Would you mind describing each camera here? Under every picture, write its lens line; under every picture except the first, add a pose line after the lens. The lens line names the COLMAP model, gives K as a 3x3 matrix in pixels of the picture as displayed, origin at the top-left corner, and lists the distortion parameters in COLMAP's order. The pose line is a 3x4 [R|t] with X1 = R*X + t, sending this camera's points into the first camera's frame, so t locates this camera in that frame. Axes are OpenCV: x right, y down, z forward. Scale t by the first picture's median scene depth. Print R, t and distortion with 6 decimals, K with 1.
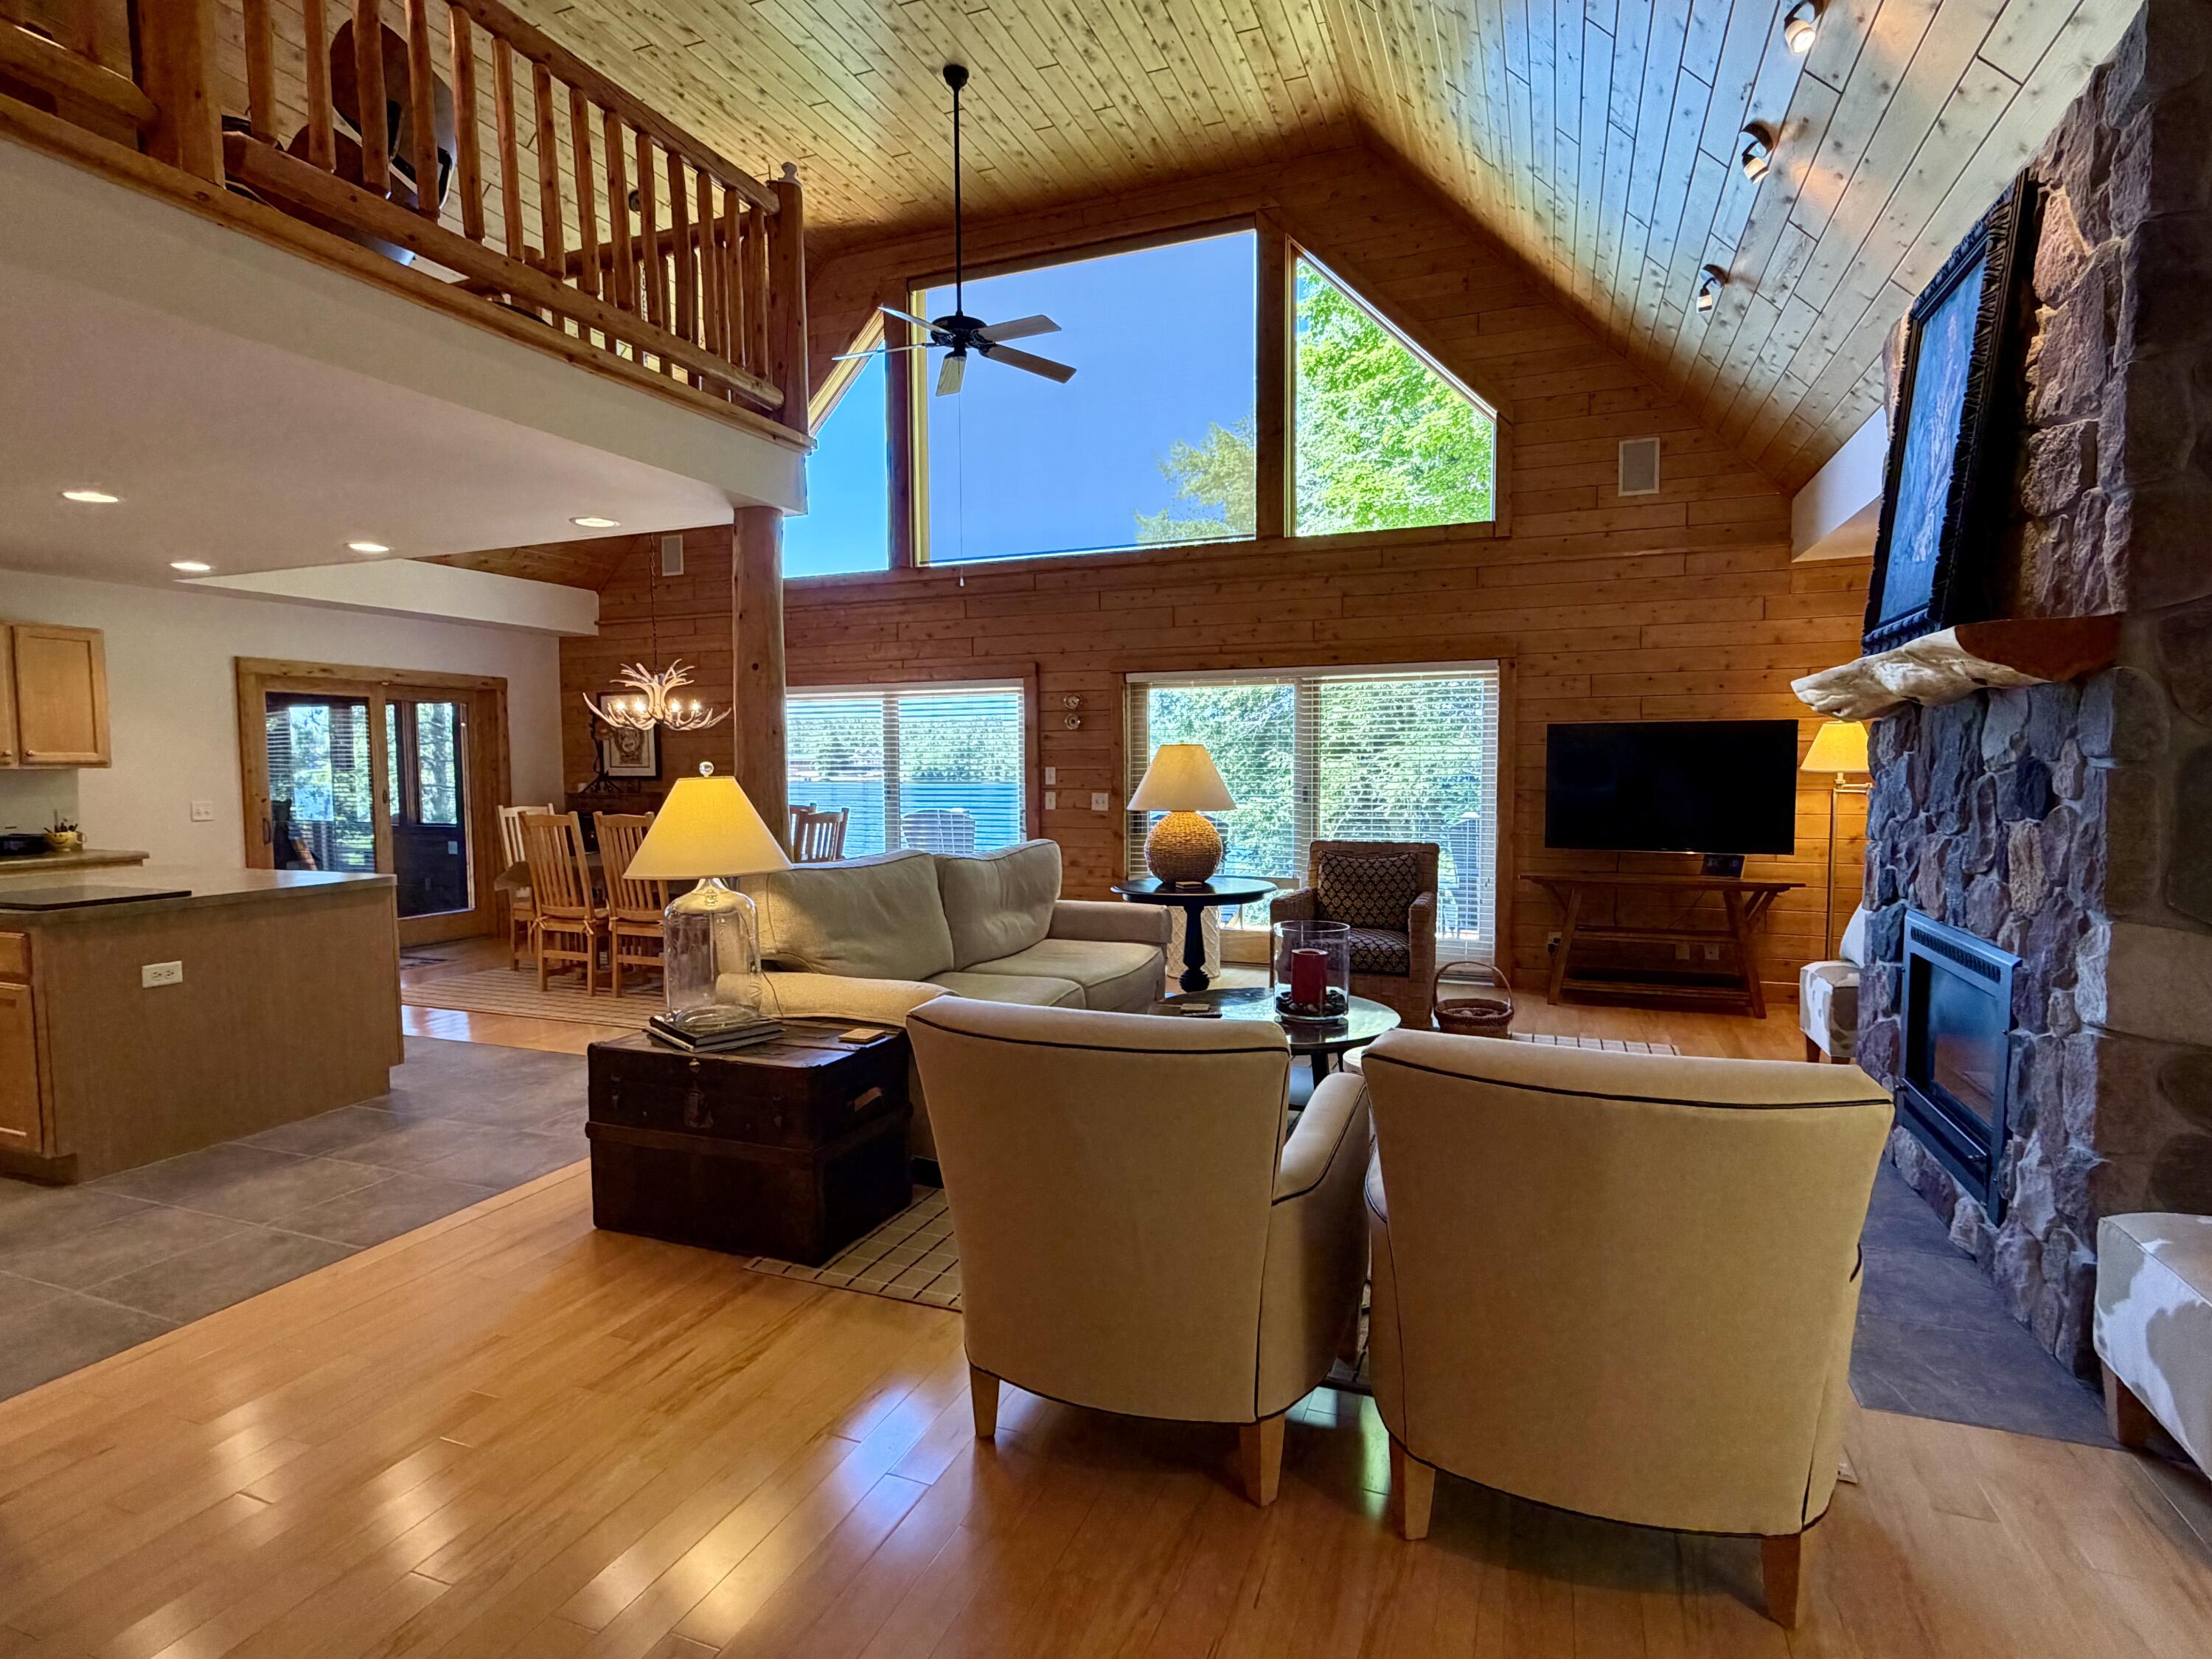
lens RADIAL K [[1132.5, 0, 1105.0], [0, 1132.5, 830.5], [0, 0, 1]] dist [0.000942, -0.000720]
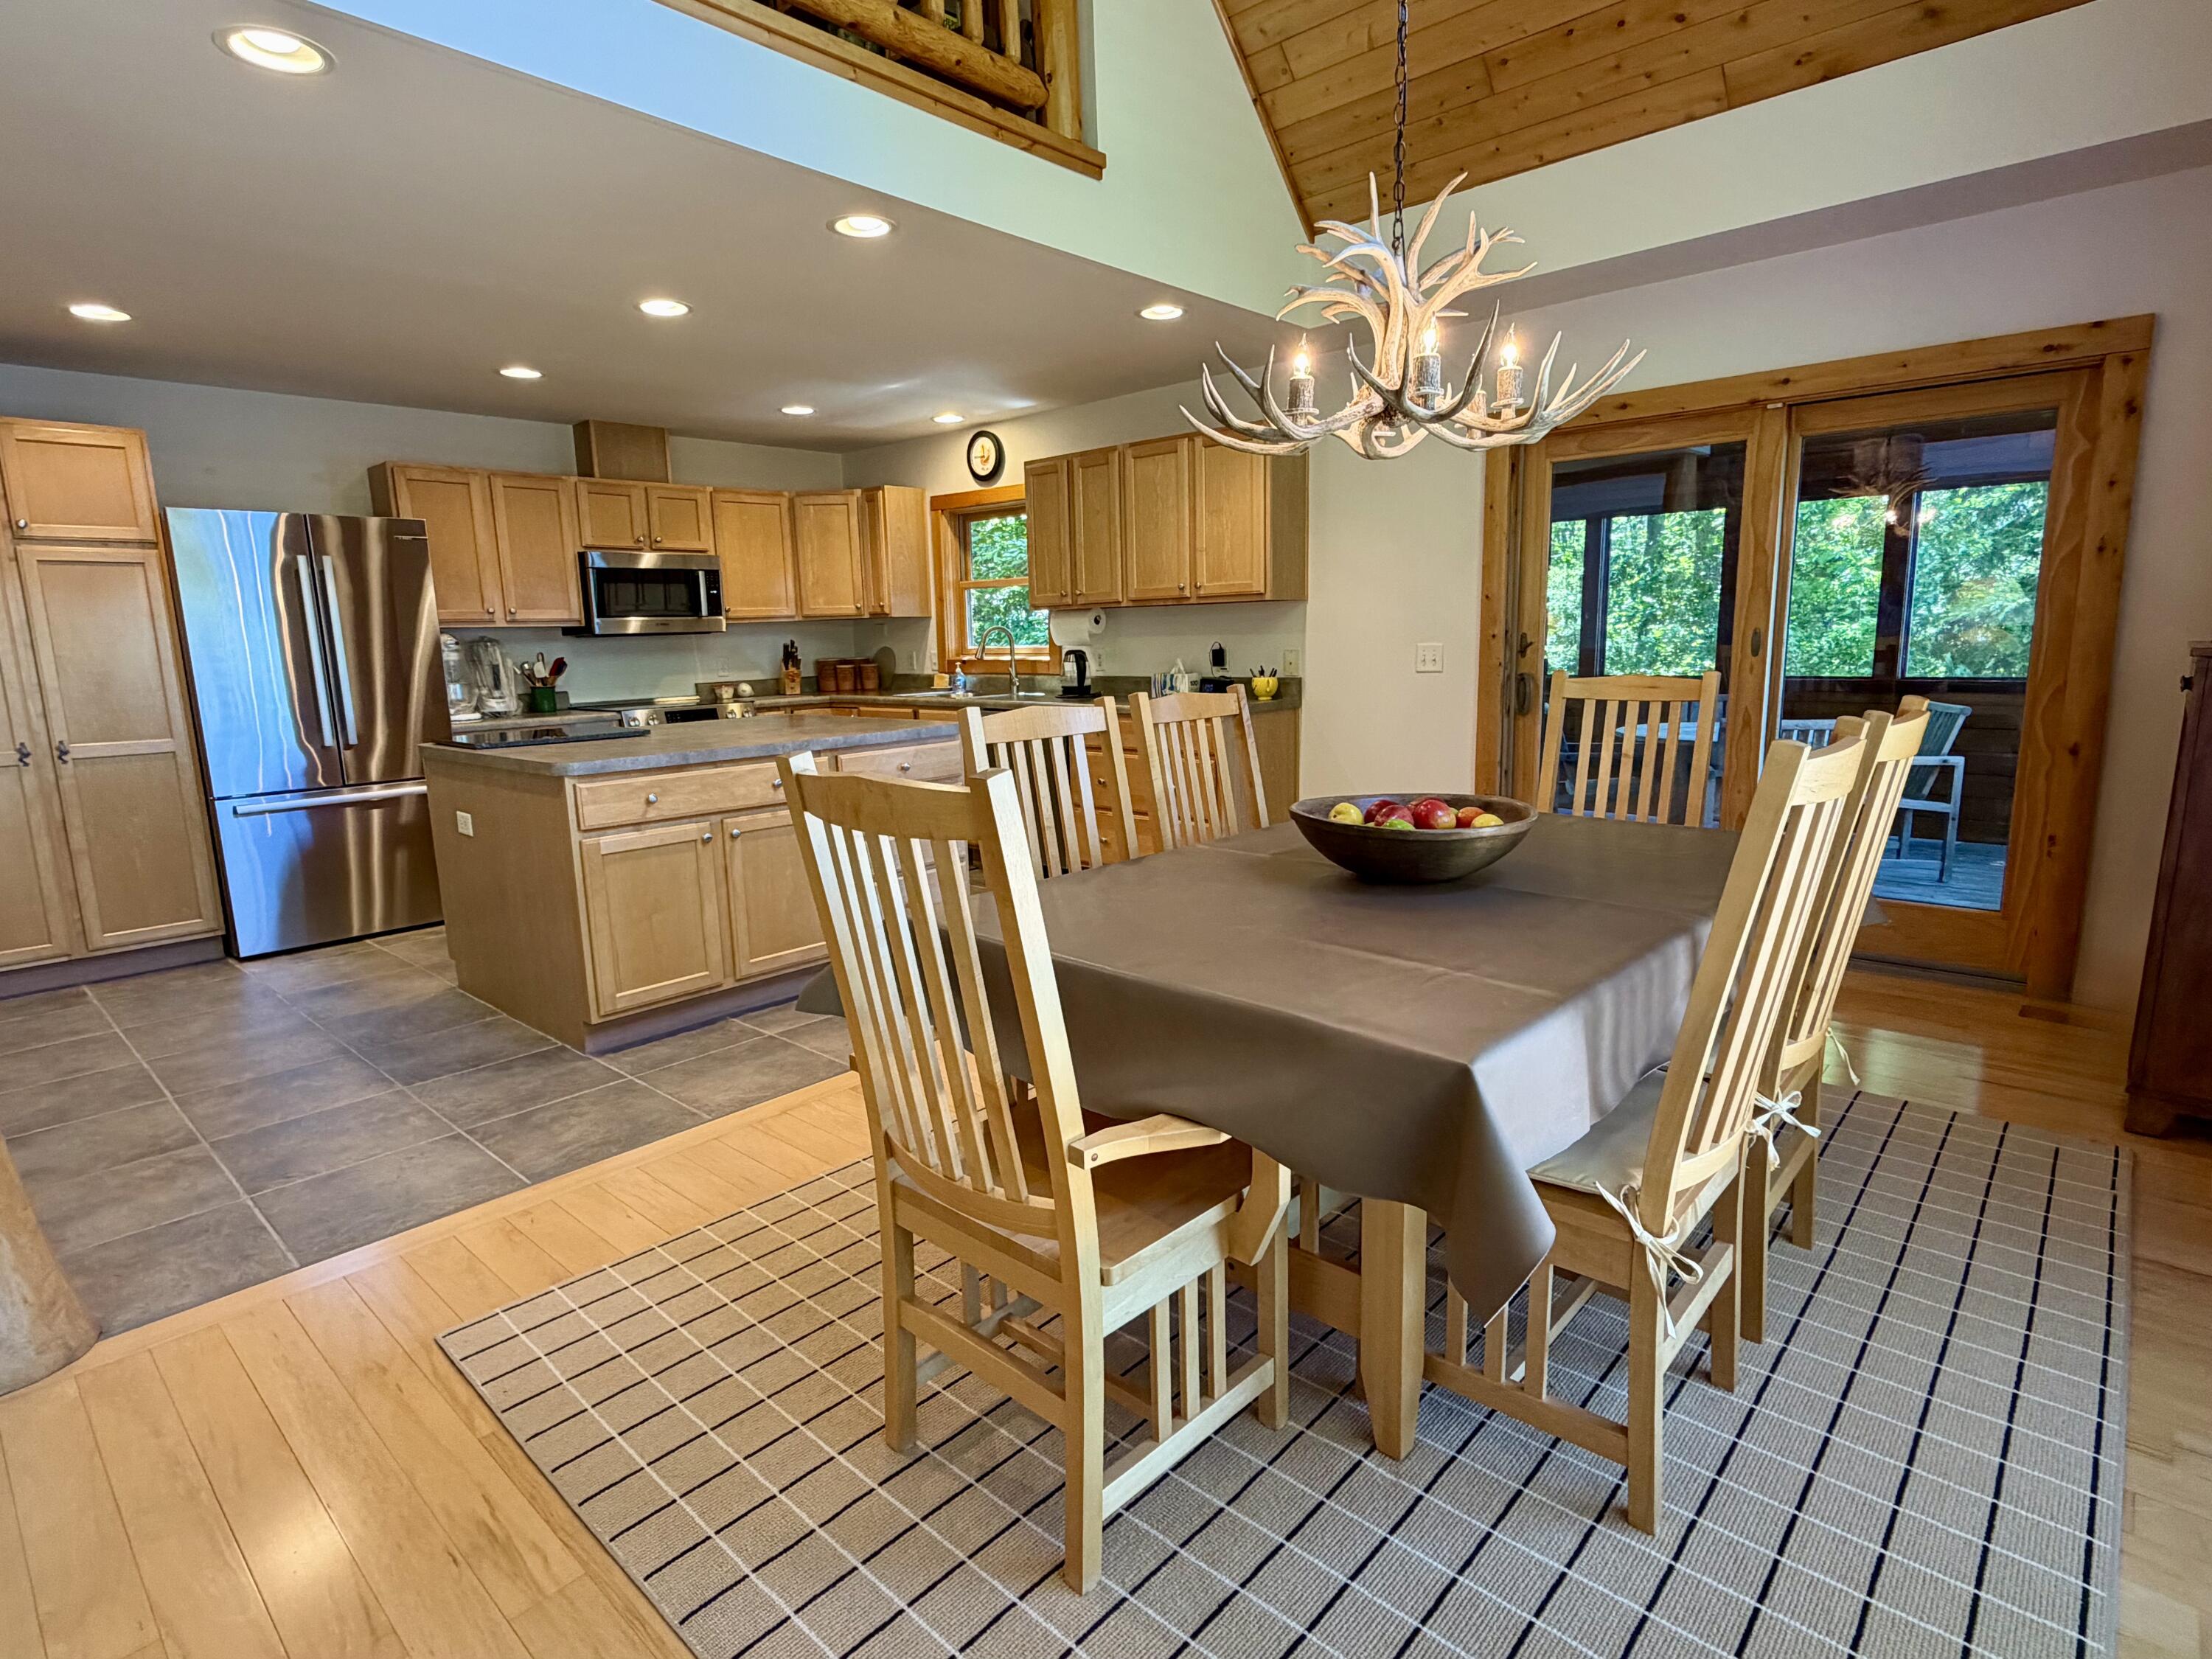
lens RADIAL K [[1132.5, 0, 1101.2], [0, 1132.5, 831.5], [0, 0, 1]] dist [0.000942, -0.000720]
pose [[-0.355377, 0.176985, -0.917814, -0.069422], [-0.029390, 0.979309, 0.200223, -0.048422], [0.934261, 0.098130, -0.342823, 1.102386]]
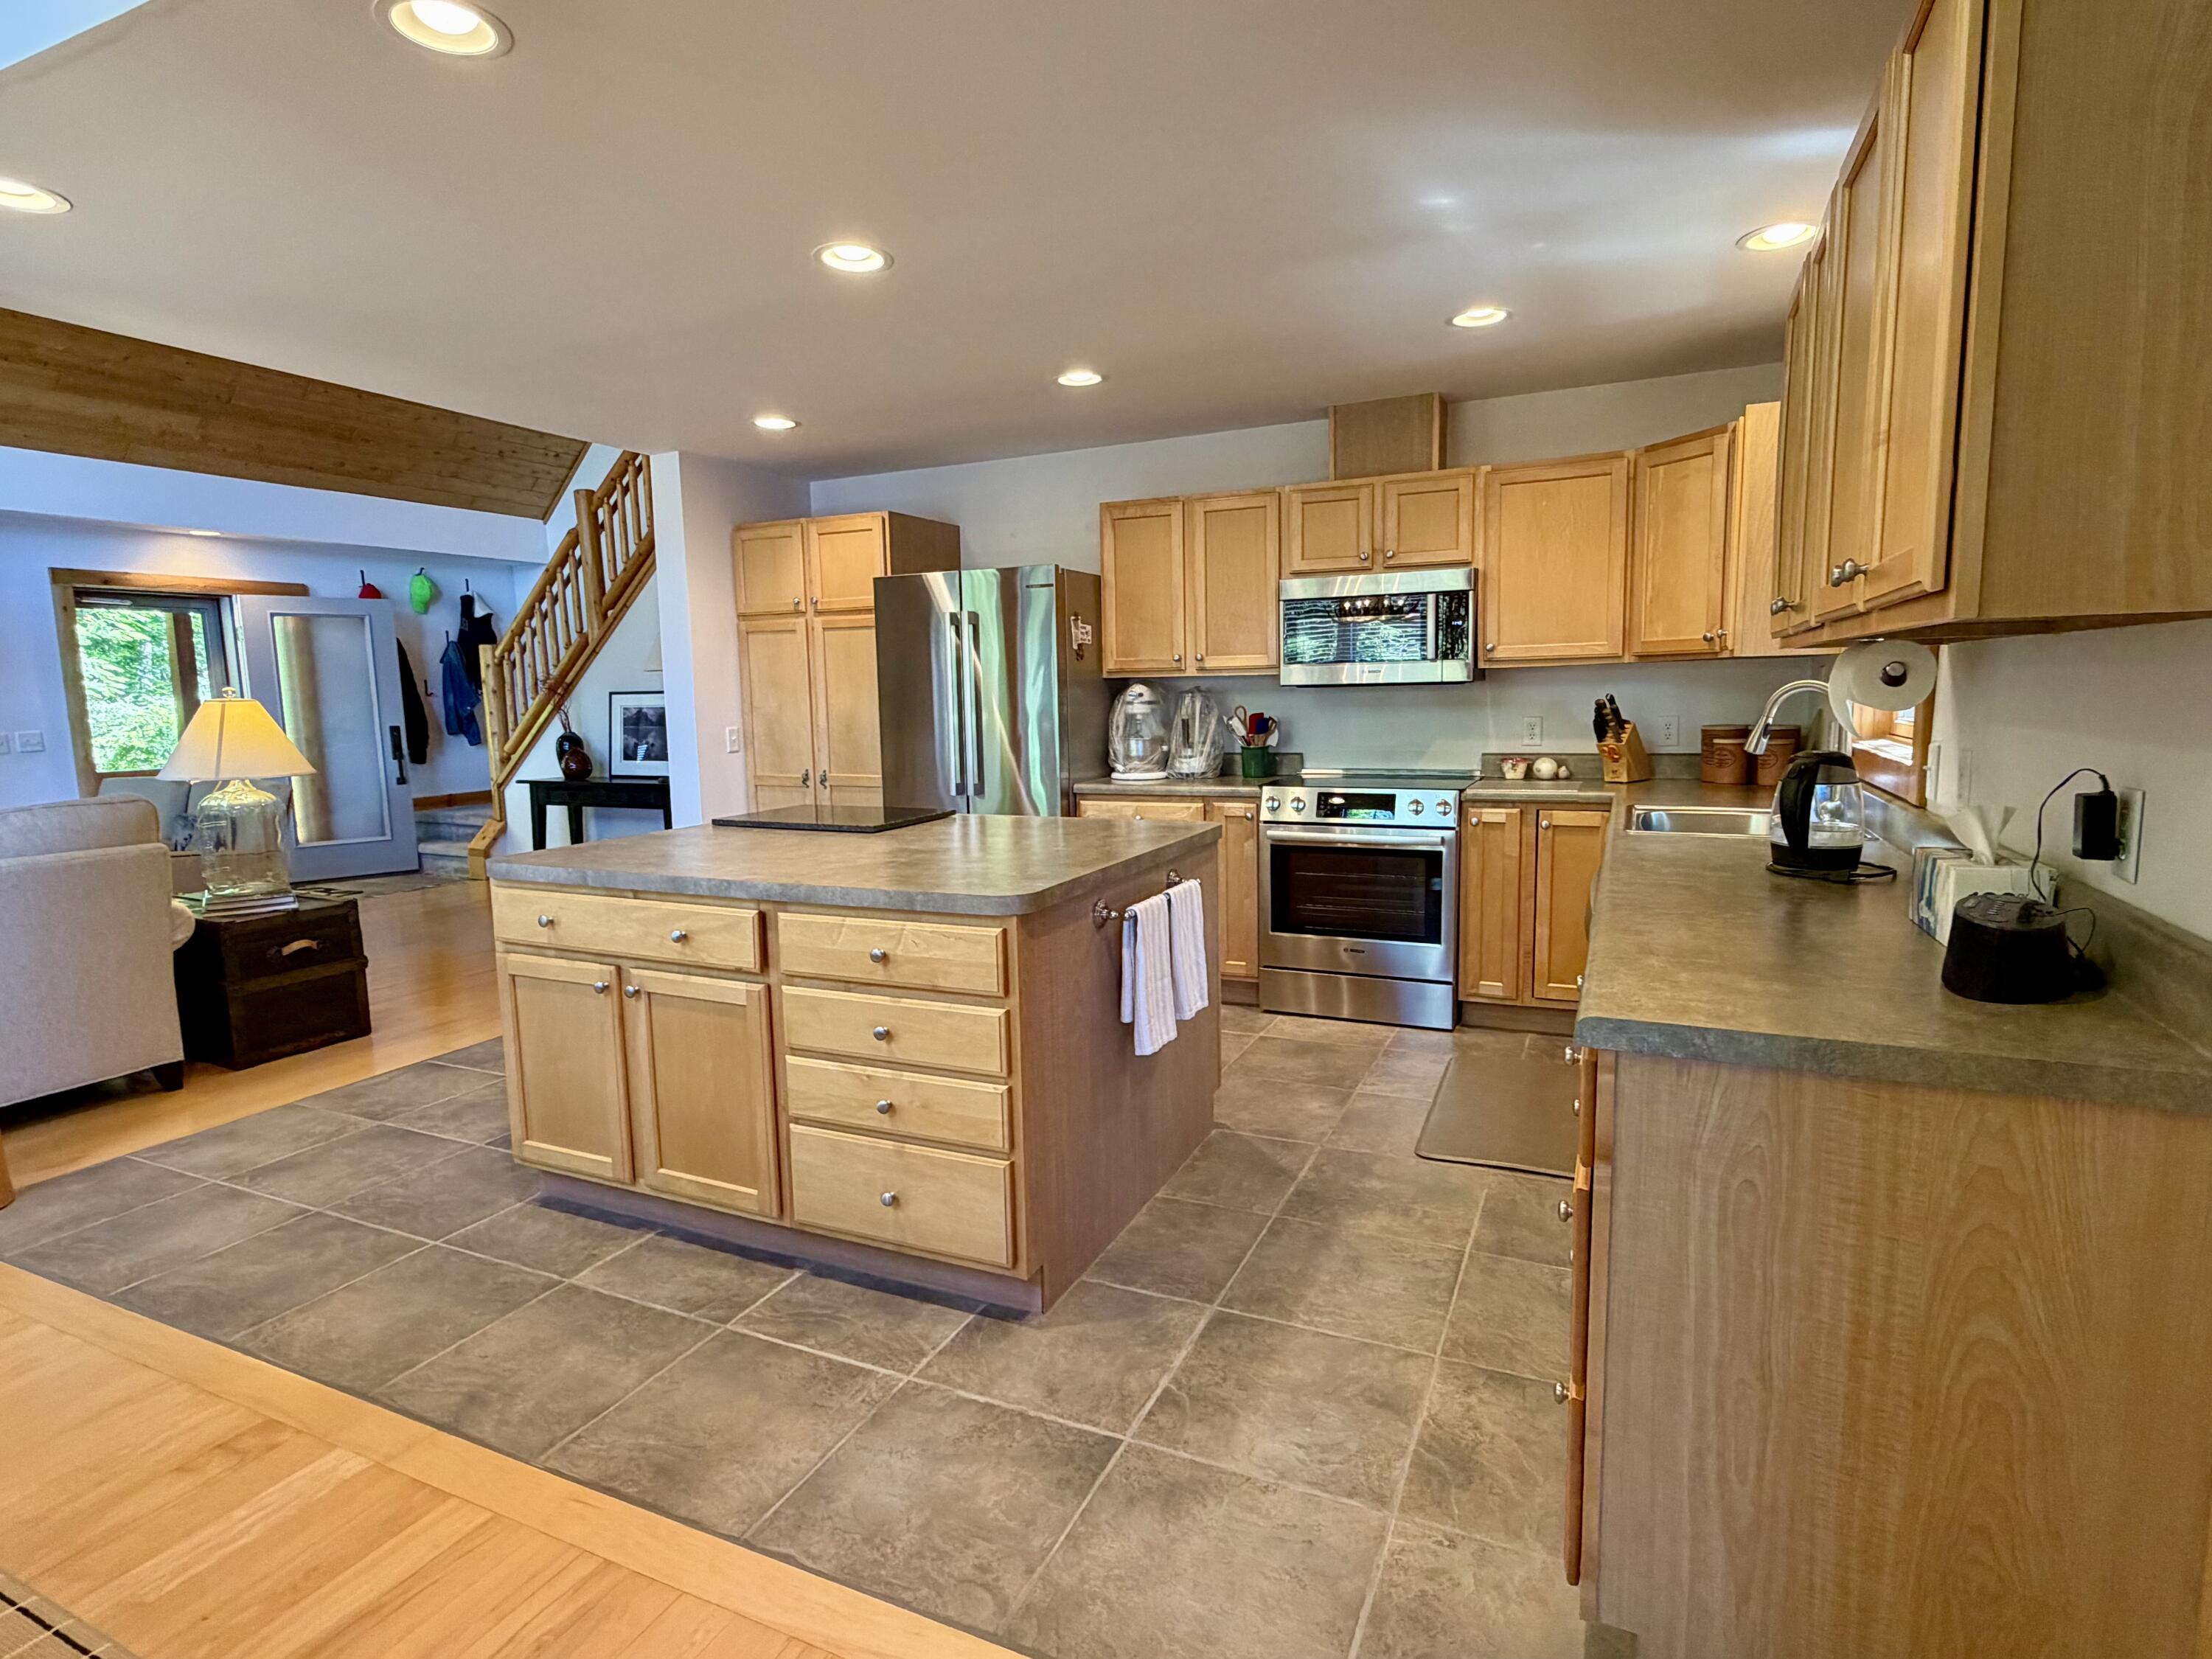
lens RADIAL K [[1132.5, 0, 1098.4], [0, 1132.5, 827.2], [0, 0, 1]] dist [0.000942, -0.000720]
pose [[-0.997865, 0.018414, 0.062659, -0.702471], [0.029695, 0.982441, 0.184195, -0.056149], [-0.058167, 0.185663, -0.980890, 1.115016]]
